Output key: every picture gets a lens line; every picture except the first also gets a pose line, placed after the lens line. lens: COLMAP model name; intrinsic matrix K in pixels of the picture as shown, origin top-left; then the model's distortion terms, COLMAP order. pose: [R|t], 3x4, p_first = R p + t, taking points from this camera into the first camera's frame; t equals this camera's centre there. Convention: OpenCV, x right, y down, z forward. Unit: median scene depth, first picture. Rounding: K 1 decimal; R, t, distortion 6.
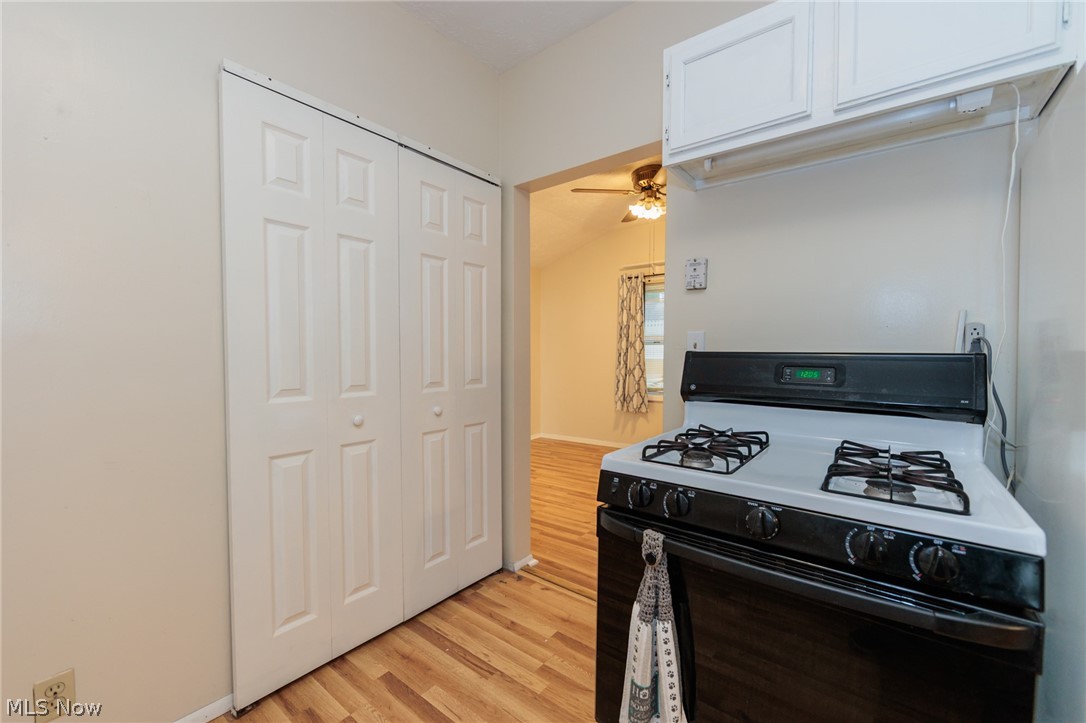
lens RADIAL K [[436.7, 0, 556.1], [0, 436.7, 367.6], [0, 0, 1]] dist [-0.003156, 0.000262]
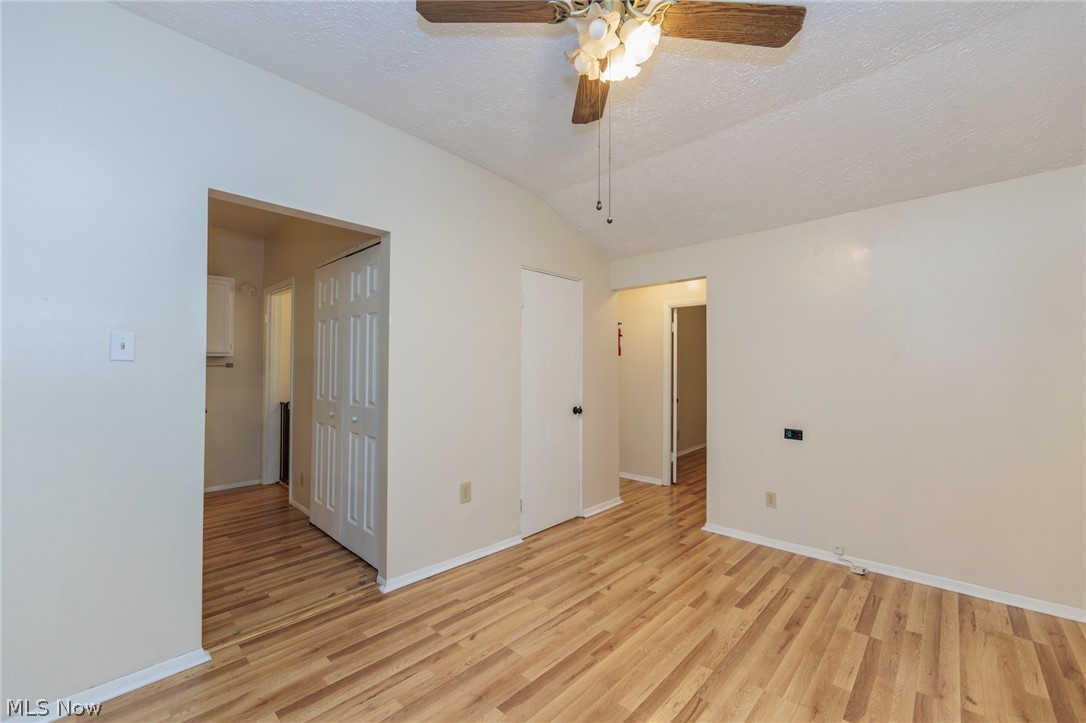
lens RADIAL K [[436.7, 0, 543.1], [0, 436.7, 359.4], [0, 0, 1]] dist [-0.003156, 0.000262]
pose [[-0.105016, -0.020374, -0.994262, 0.442335], [-0.040815, 0.999036, -0.016161, -0.041862], [0.993633, 0.038884, -0.105747, 0.692478]]
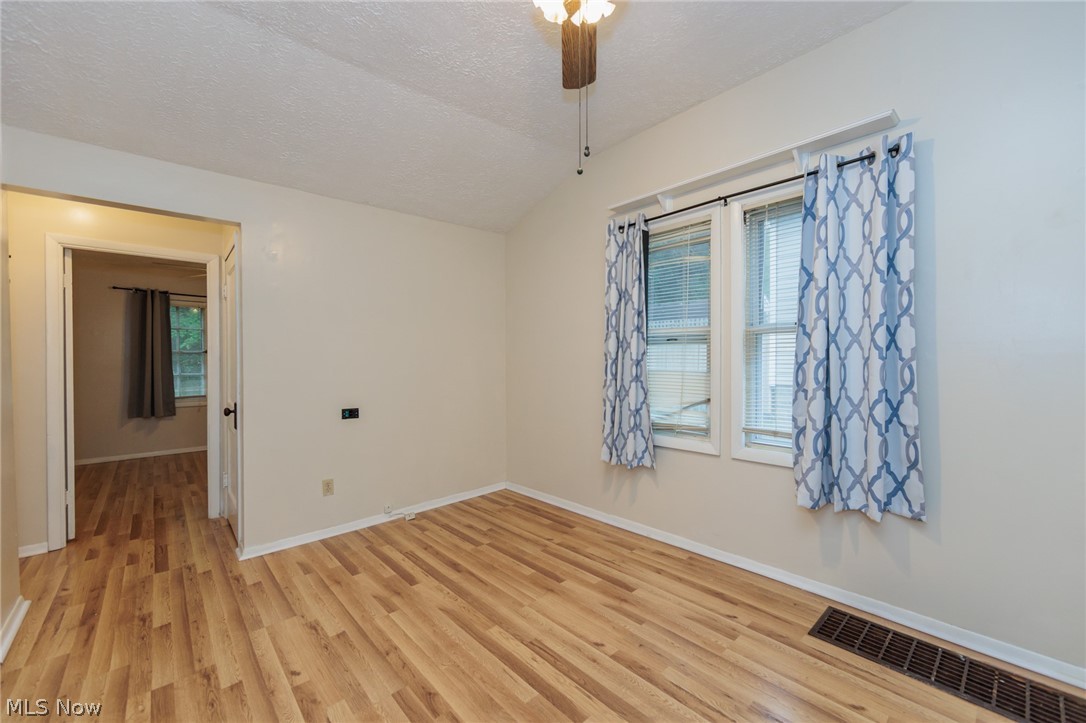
lens RADIAL K [[436.7, 0, 546.6], [0, 436.7, 363.8], [0, 0, 1]] dist [-0.003156, 0.000262]
pose [[0.981805, -0.007469, -0.189744, 0.181540], [0.002943, 0.999705, -0.024127, -0.015089], [0.189868, 0.023130, 0.981537, 0.434669]]
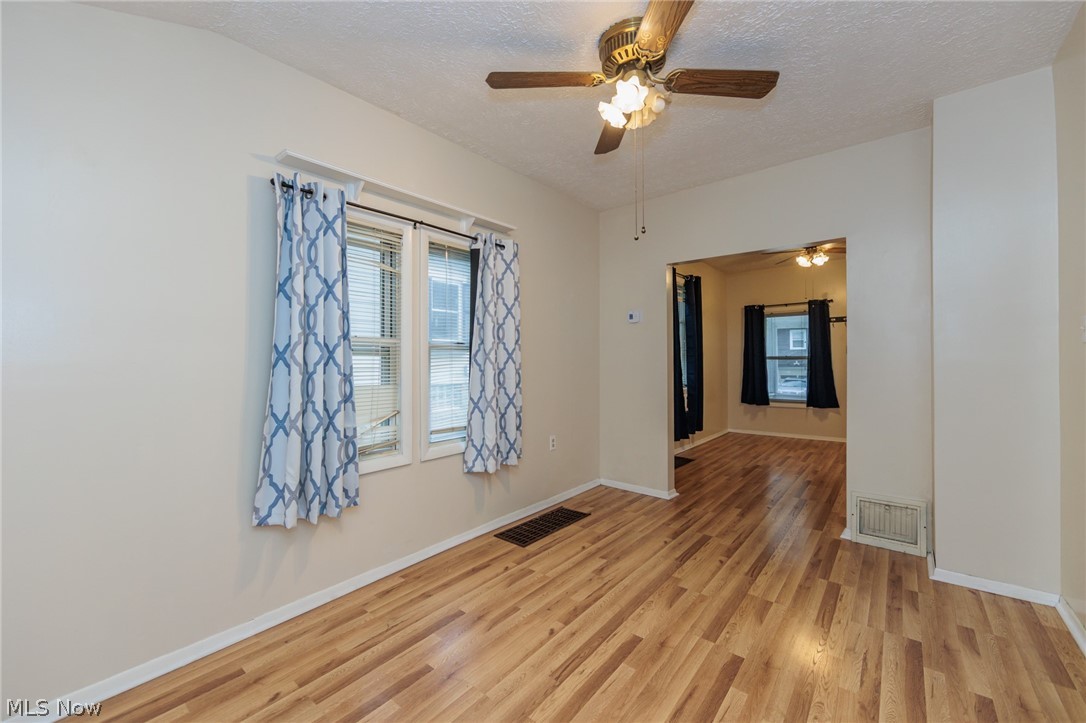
lens RADIAL K [[436.7, 0, 552.1], [0, 436.7, 358.1], [0, 0, 1]] dist [-0.003156, 0.000262]
pose [[0.028211, 0.001426, 0.999601, -0.228994], [0.043940, 0.999031, -0.002666, -0.038180], [-0.998636, 0.043998, 0.028121, 0.768594]]
